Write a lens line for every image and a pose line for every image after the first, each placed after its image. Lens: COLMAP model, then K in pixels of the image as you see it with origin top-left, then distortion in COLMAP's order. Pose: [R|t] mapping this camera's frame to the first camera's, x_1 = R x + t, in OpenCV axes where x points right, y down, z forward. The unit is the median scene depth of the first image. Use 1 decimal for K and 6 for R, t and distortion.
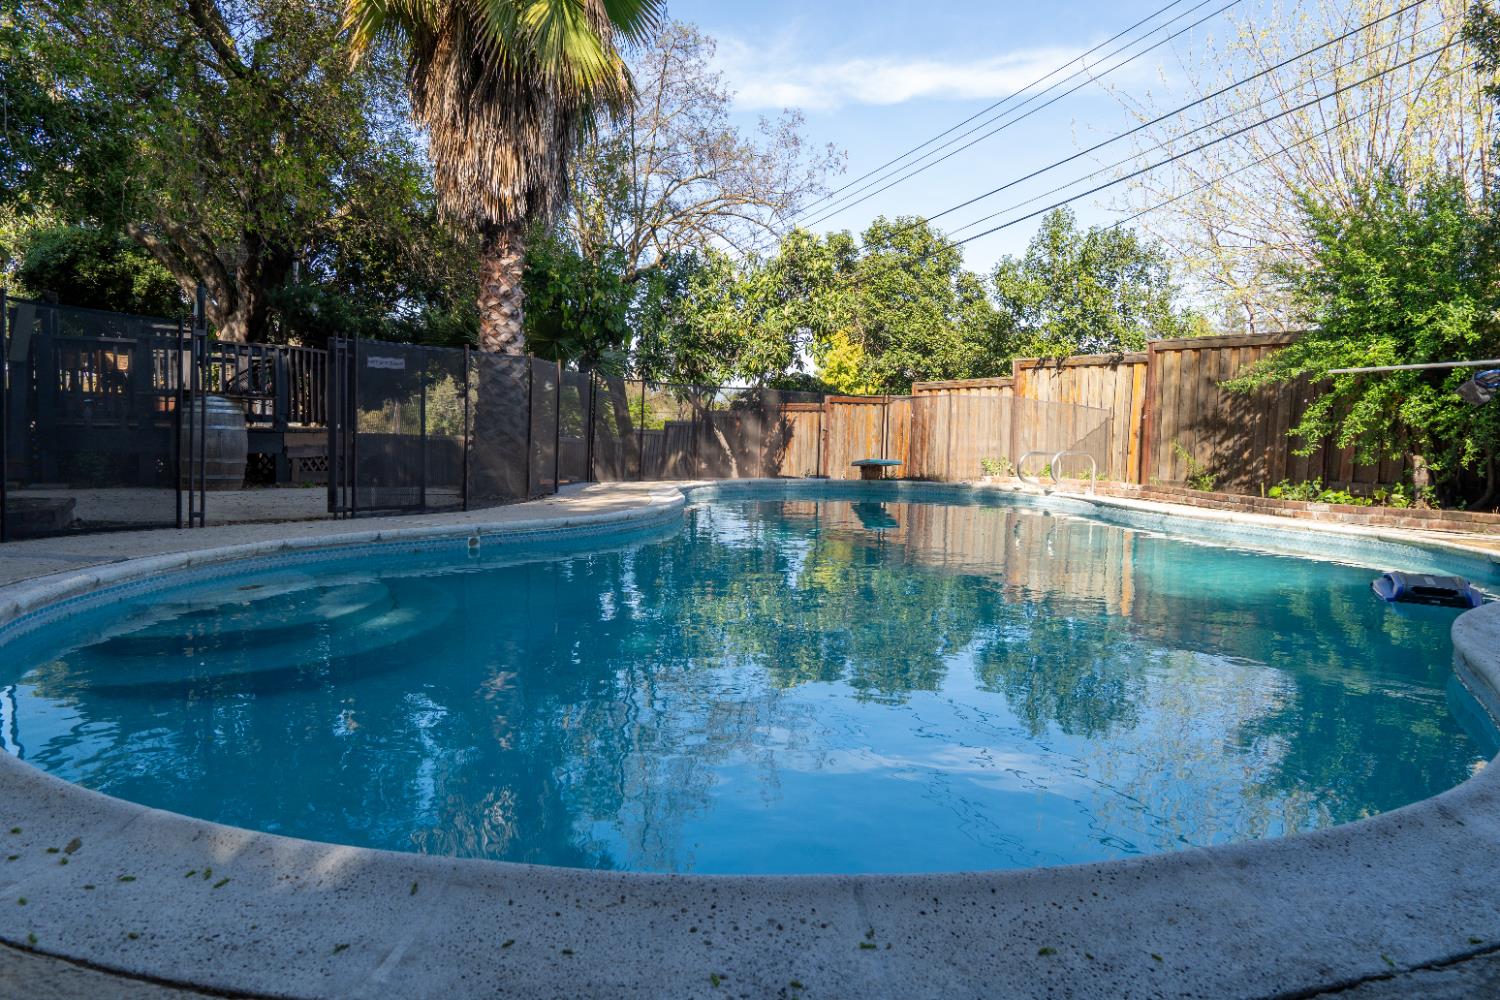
lens RADIAL K [[940.2, 0, 750.0], [0, 940.2, 500.0], [0, 0, 1]] dist [-0.004047, -0.002073]
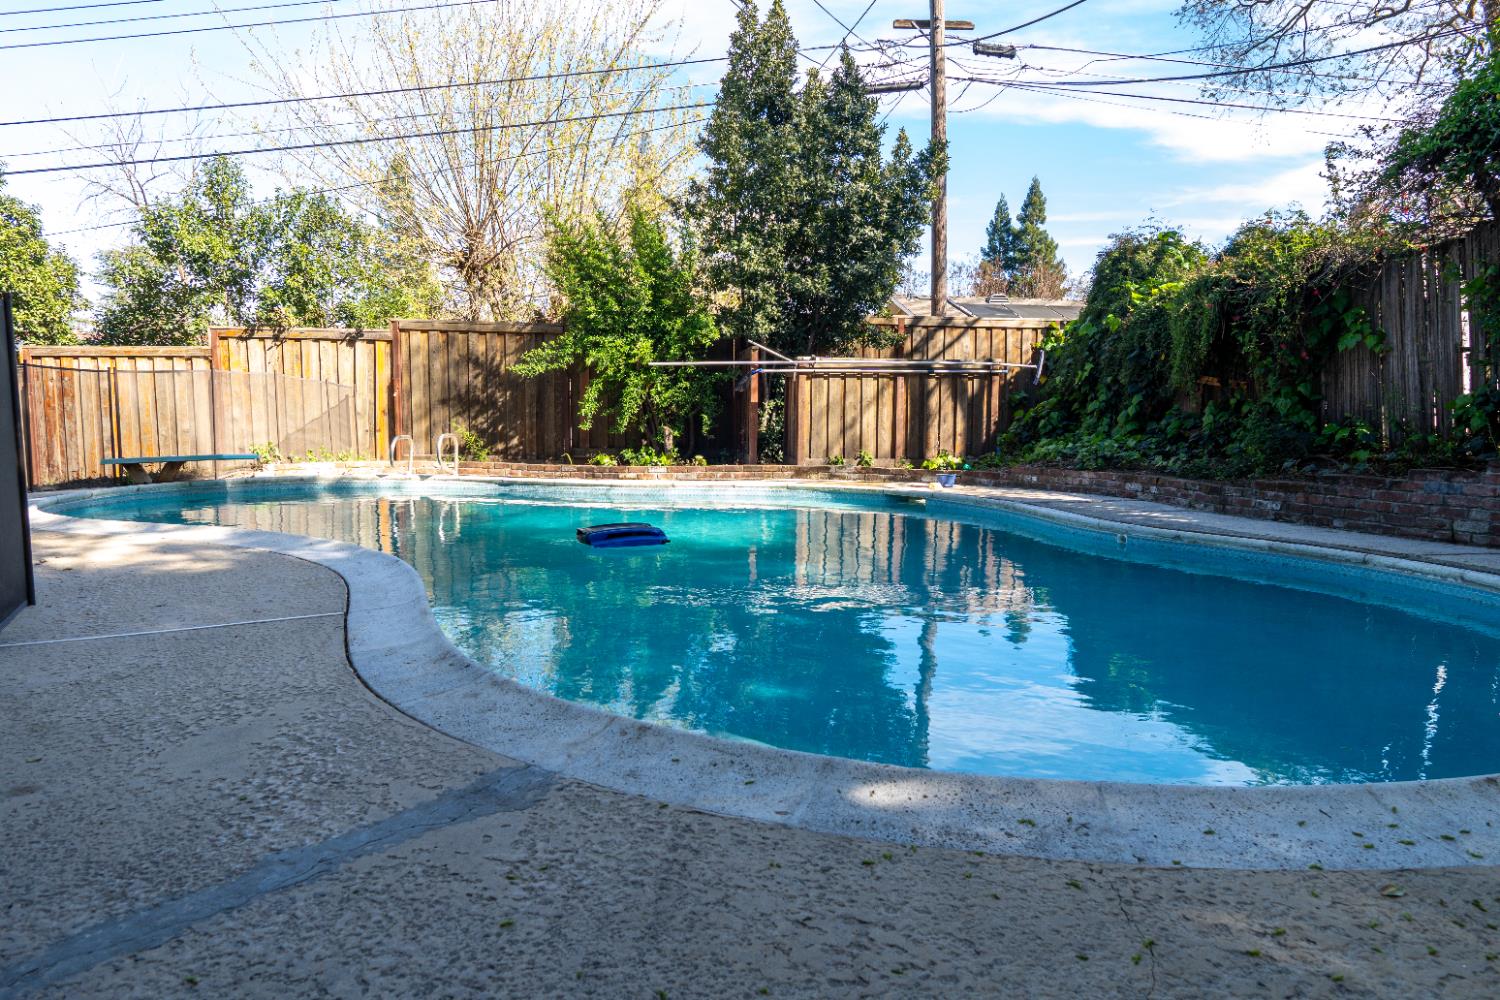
lens RADIAL K [[938.7, 0, 750.0], [0, 938.7, 500.0], [0, 0, 1]] dist [-0.002879, -0.002839]
pose [[0.424970, -0.106268, 0.898948, -0.350023], [0.071270, 0.993930, 0.083804, -0.035204], [-0.902397, 0.028454, 0.429964, 0.235709]]
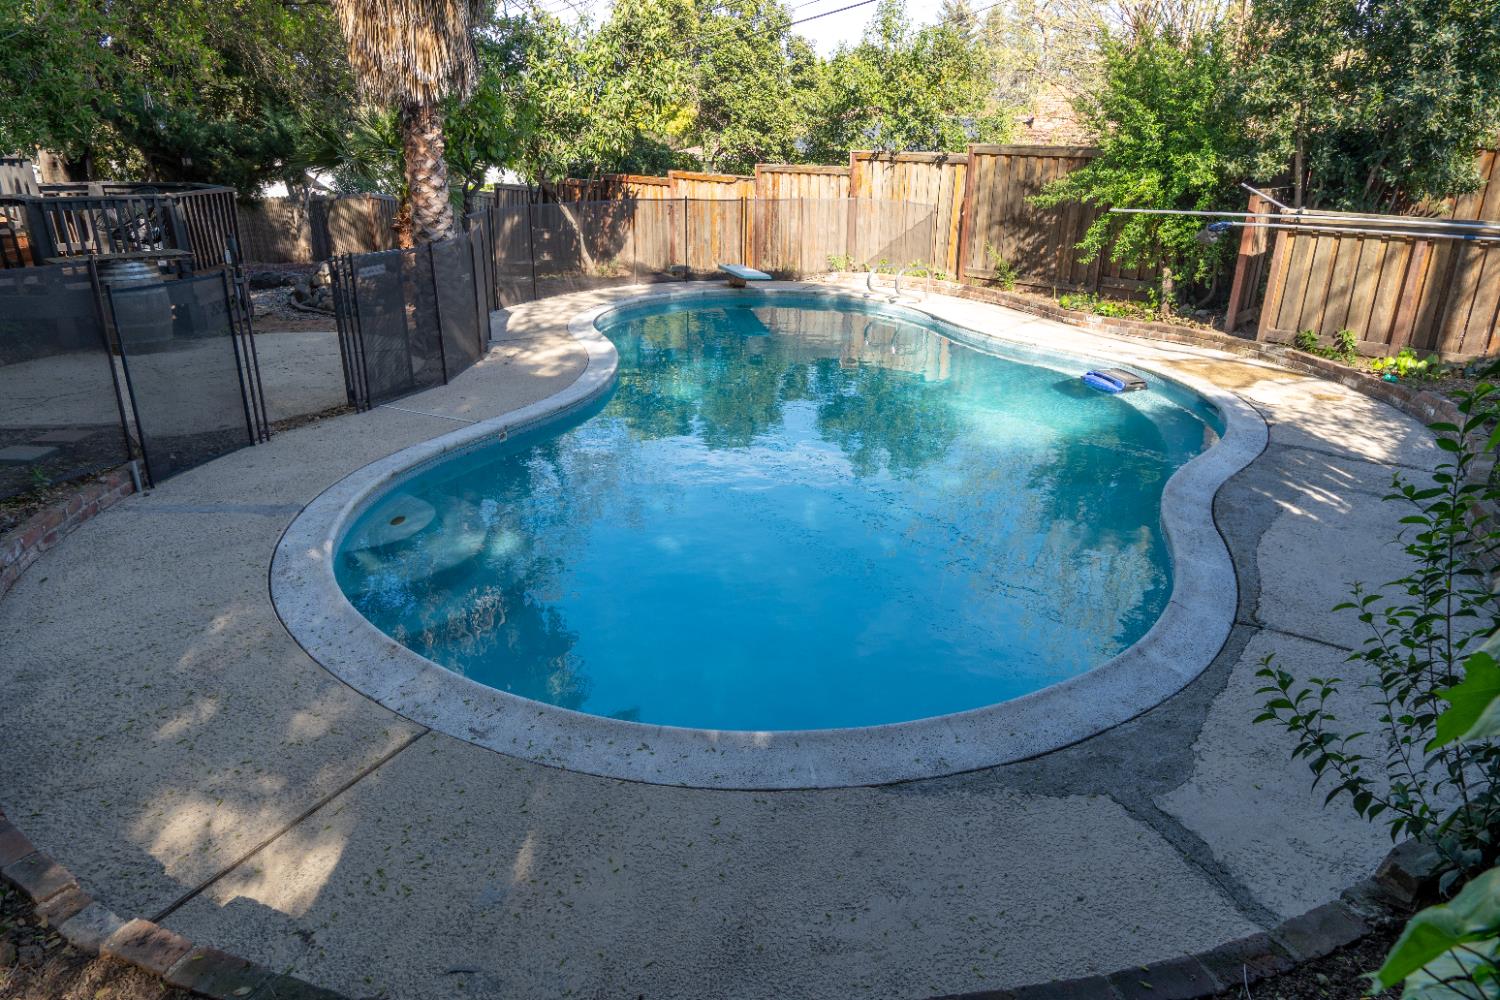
lens RADIAL K [[938.7, 0, 750.0], [0, 938.7, 500.0], [0, 0, 1]] dist [-0.002879, -0.002839]
pose [[0.976734, -0.095877, 0.191828, -0.101316], [0.033685, 0.951982, 0.304294, -0.118083], [-0.211791, -0.290753, 0.933063, -0.141281]]
